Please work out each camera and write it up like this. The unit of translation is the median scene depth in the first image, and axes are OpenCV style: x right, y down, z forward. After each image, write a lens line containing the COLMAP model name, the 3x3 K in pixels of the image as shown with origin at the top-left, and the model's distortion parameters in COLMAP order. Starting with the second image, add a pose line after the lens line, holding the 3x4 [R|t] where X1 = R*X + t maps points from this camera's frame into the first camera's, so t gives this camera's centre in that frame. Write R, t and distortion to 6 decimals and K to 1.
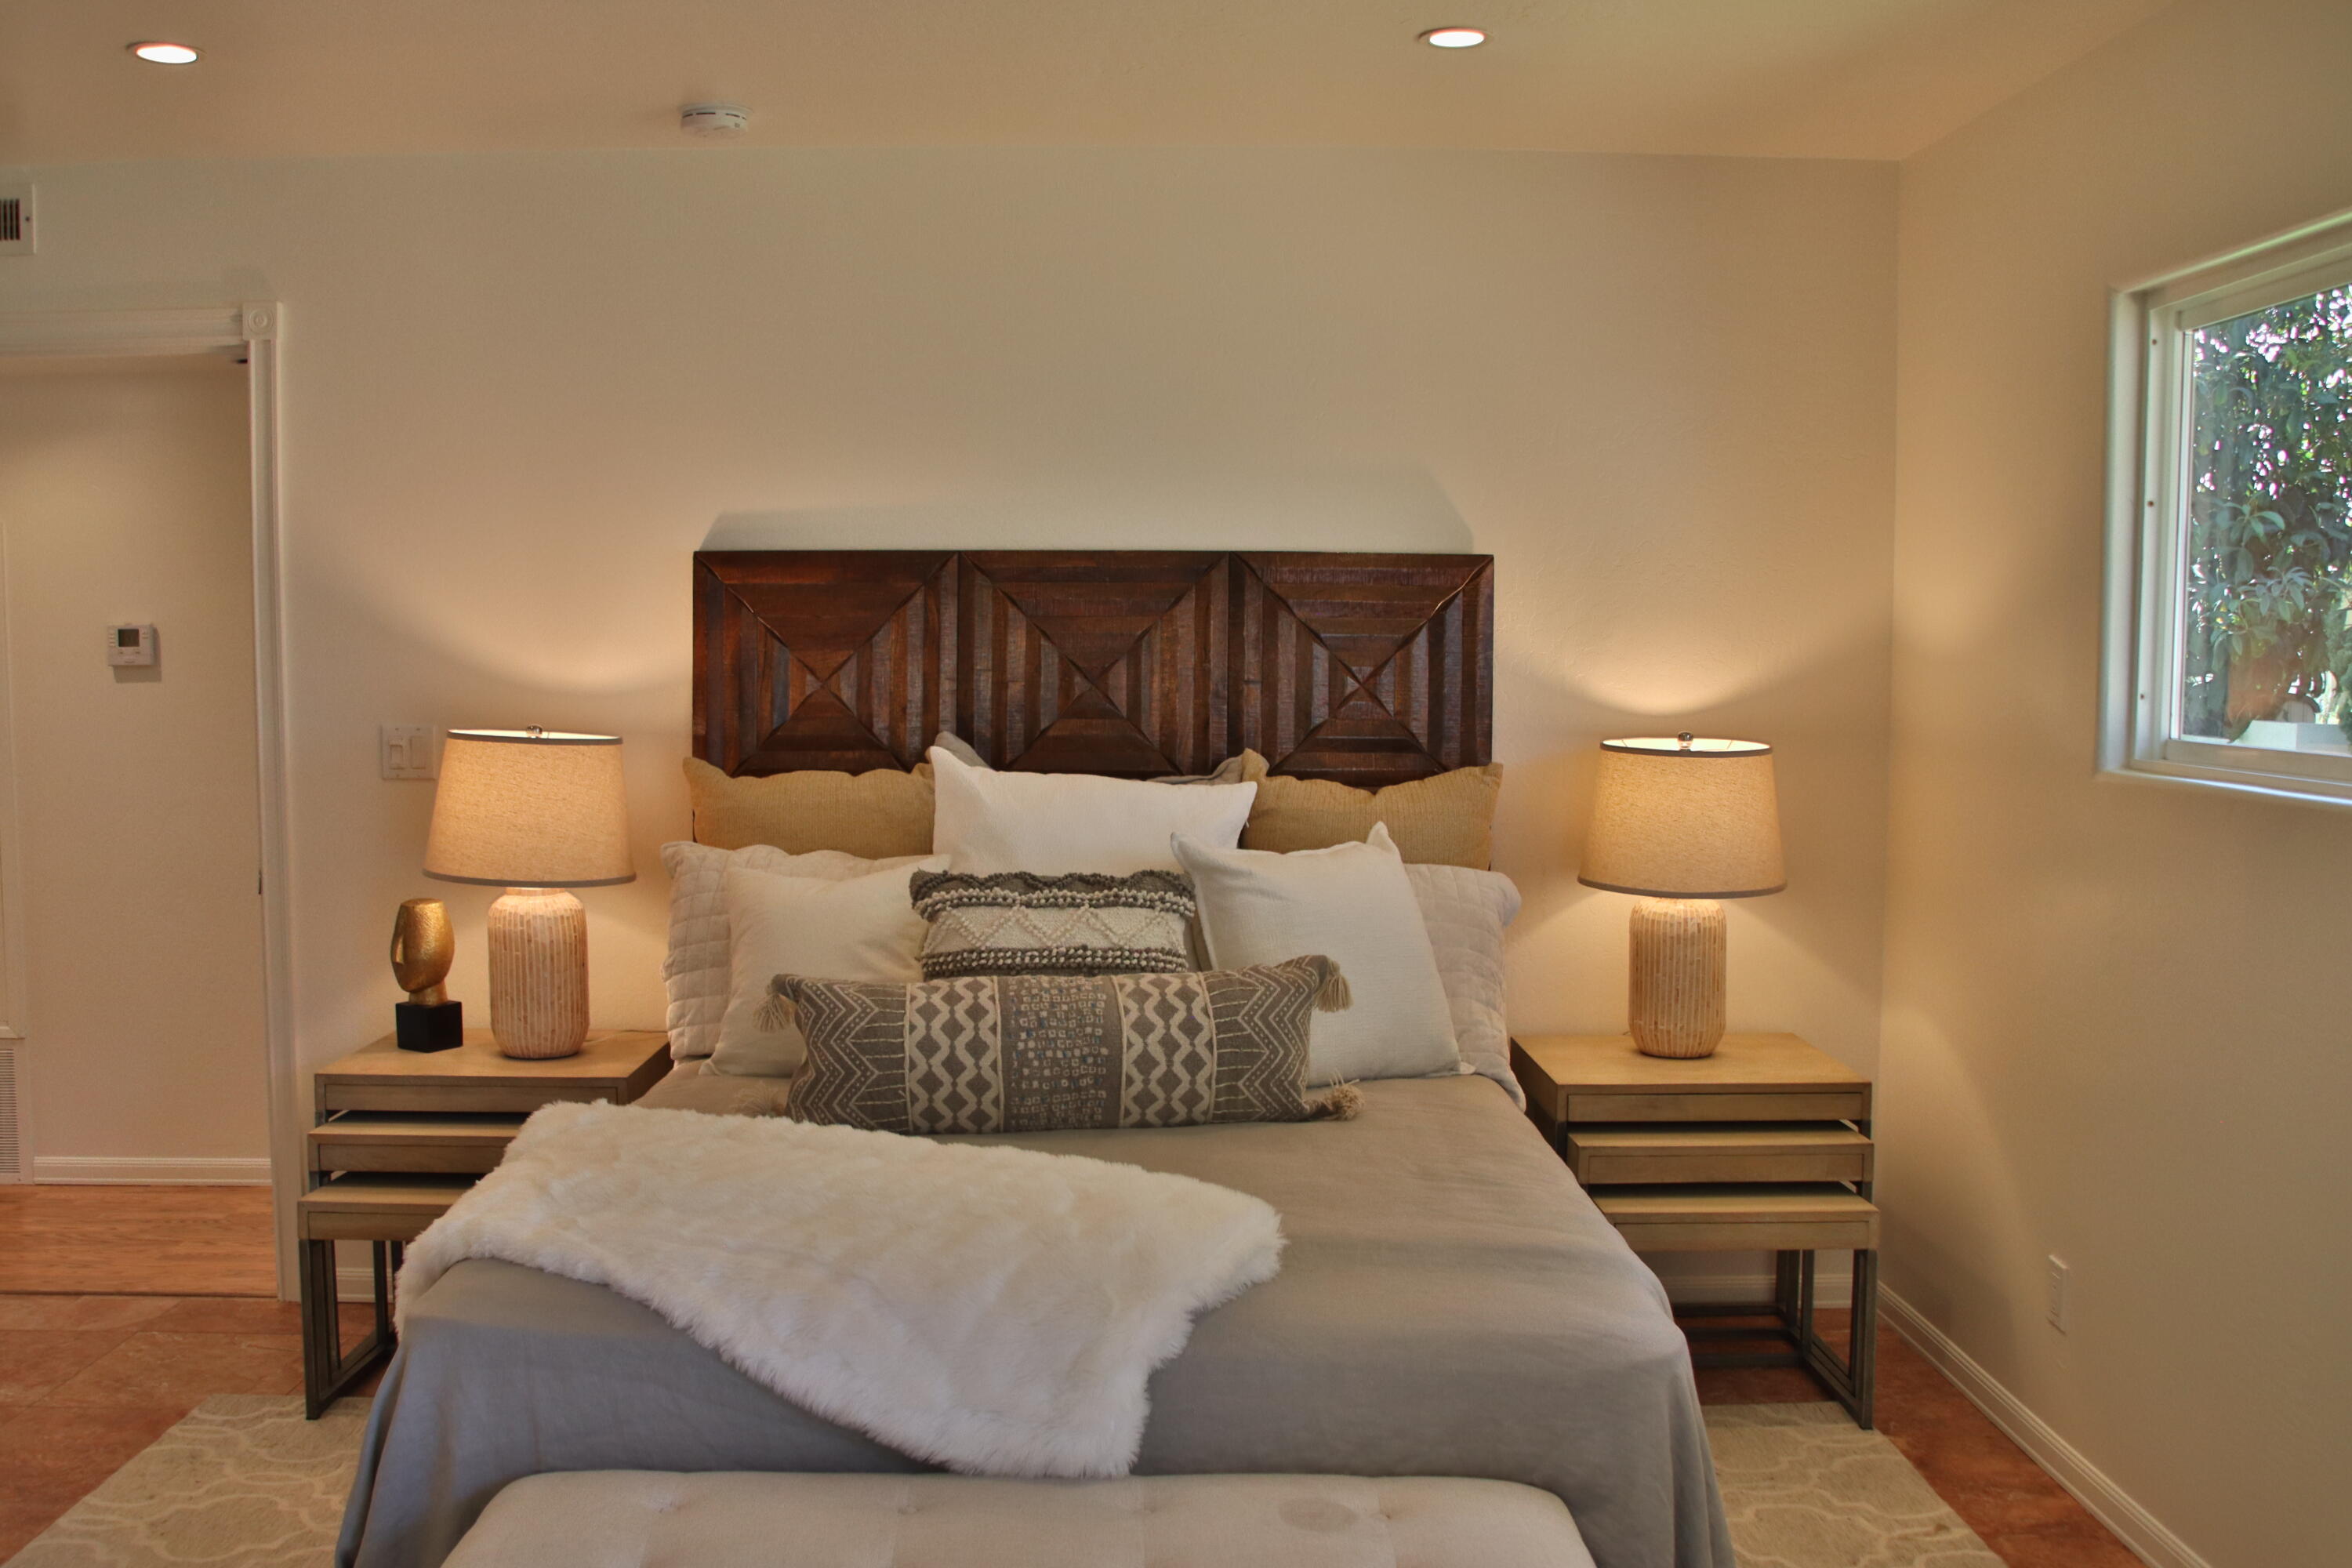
lens RADIAL K [[2196.6, 0, 1149.3], [0, 2196.6, 797.0], [0, 0, 1]] dist [-0.158456, 0.119614]
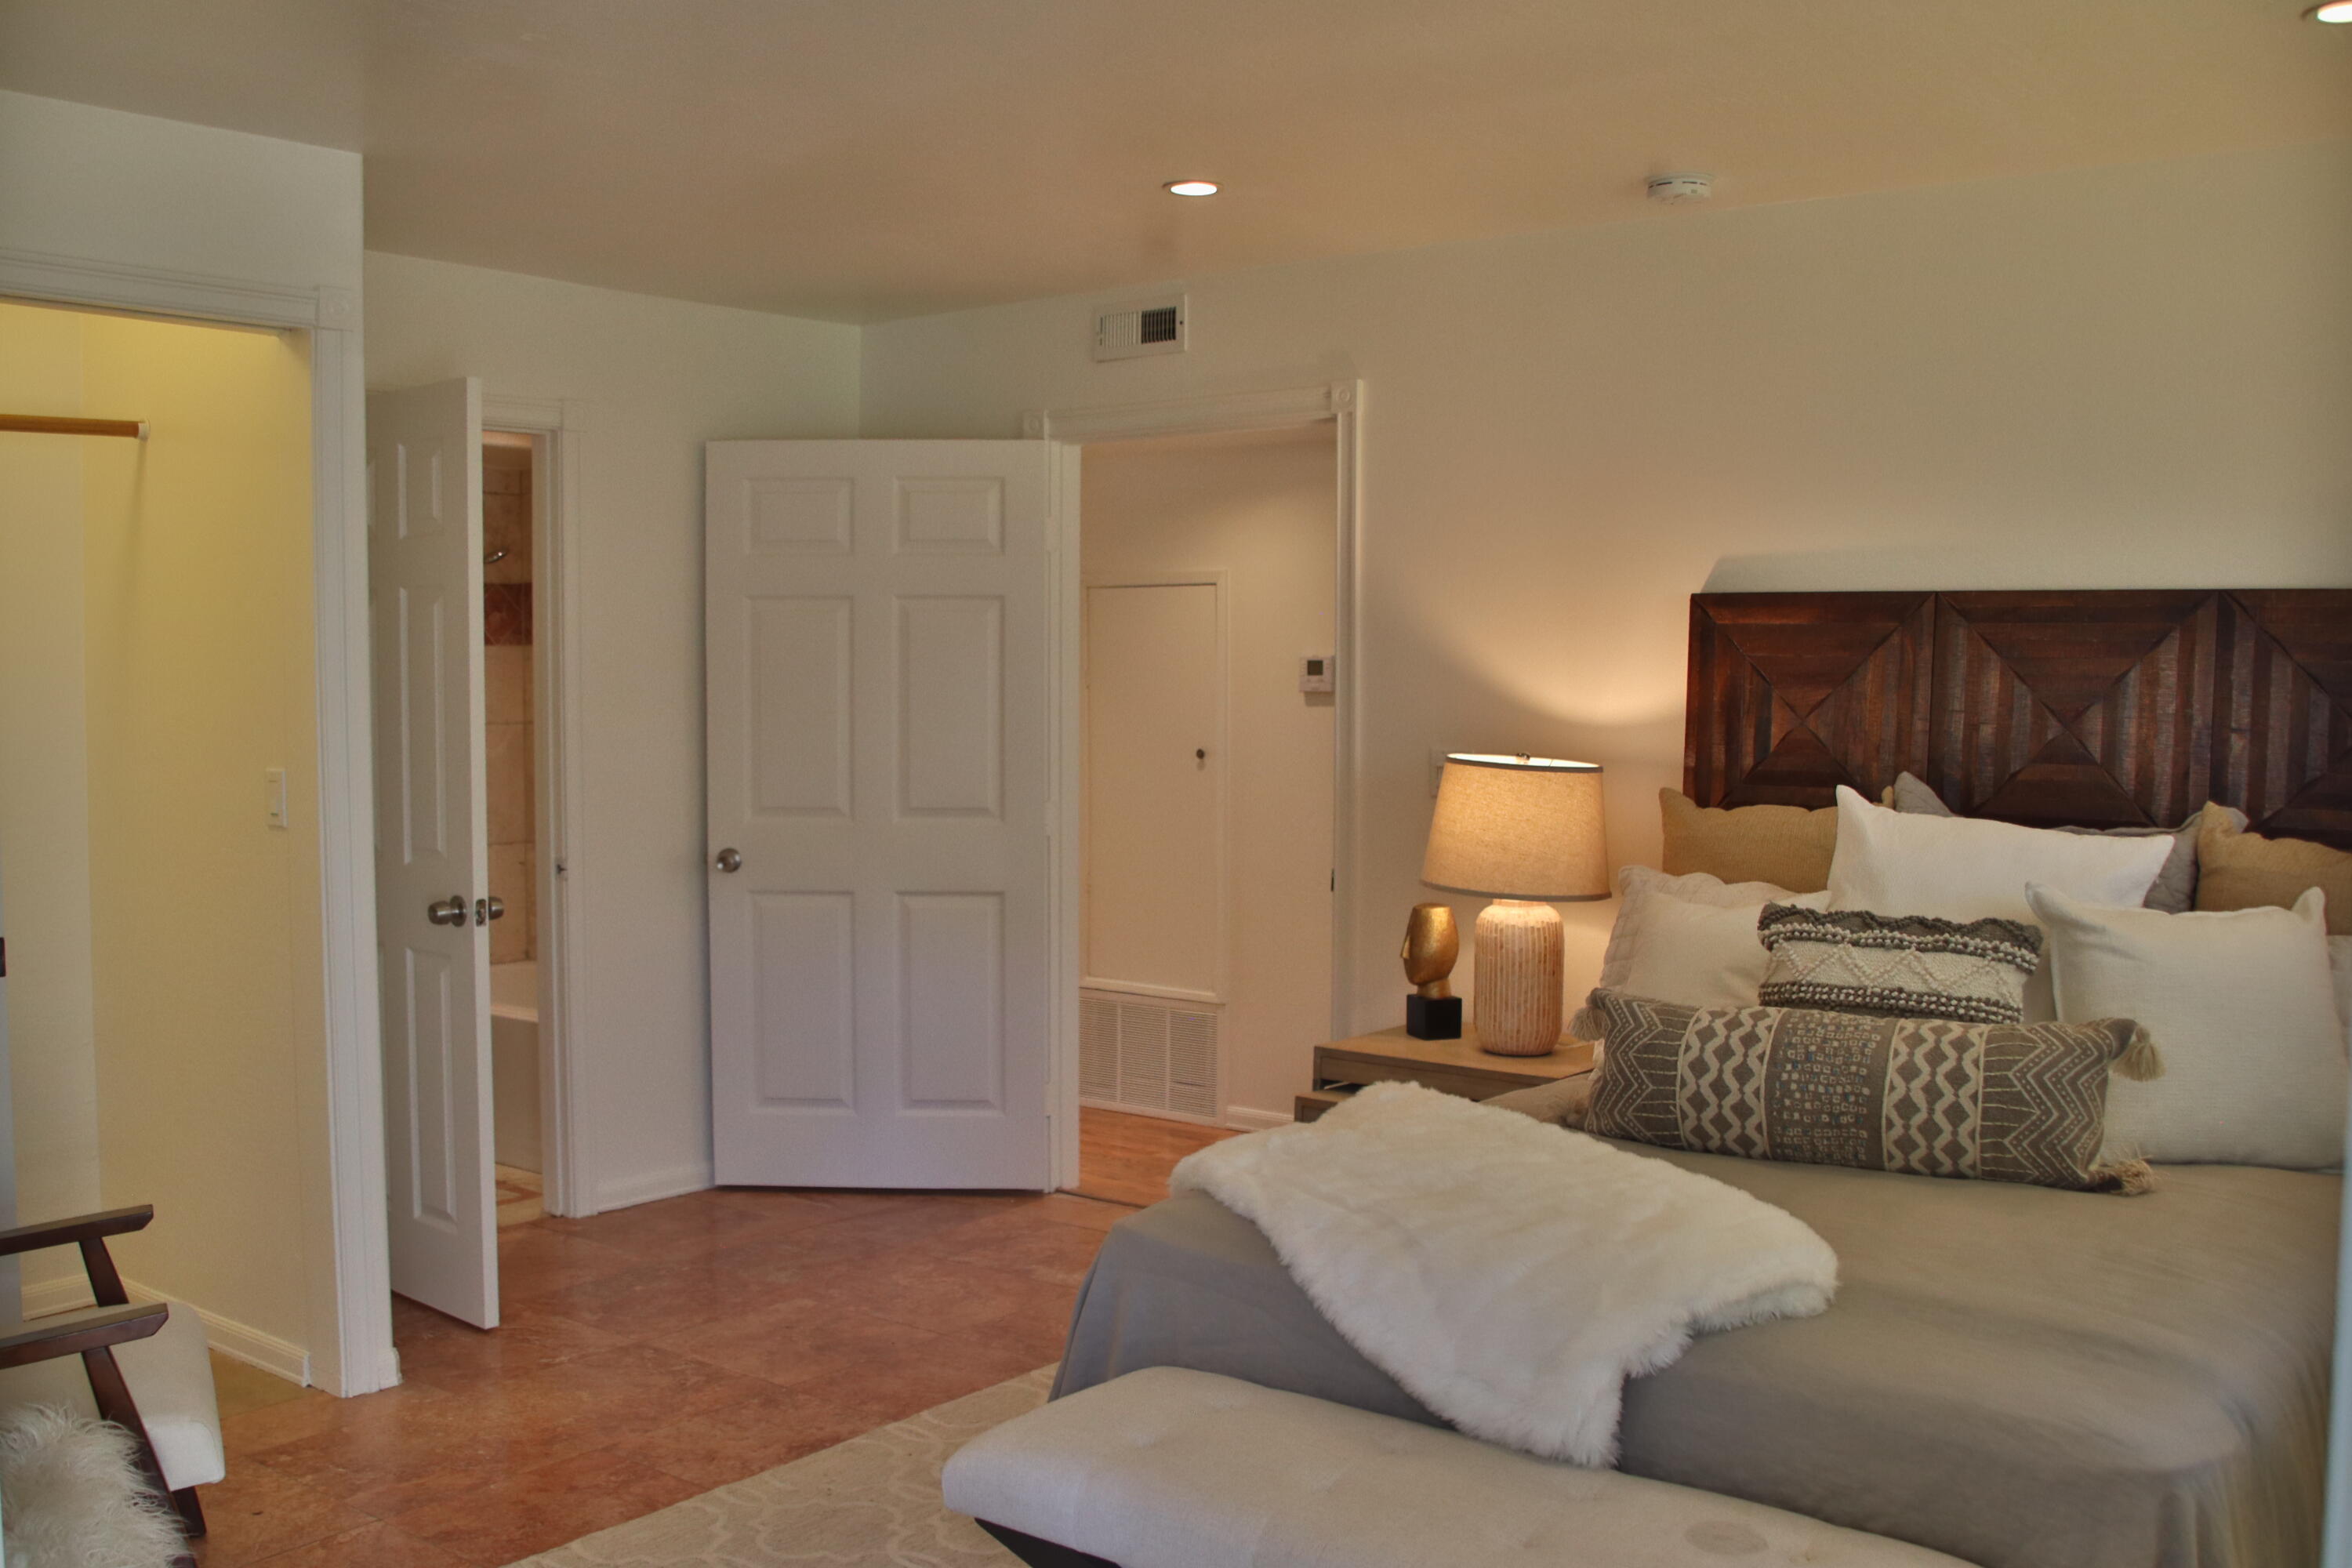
lens RADIAL K [[2196.6, 0, 1149.3], [0, 2196.6, 797.0], [0, 0, 1]] dist [-0.158456, 0.119614]
pose [[0.779820, 0.040220, -0.624710, 0.314001], [-0.049679, 0.998763, 0.002288, -0.004289], [0.624029, 0.029251, 0.780854, 0.019017]]
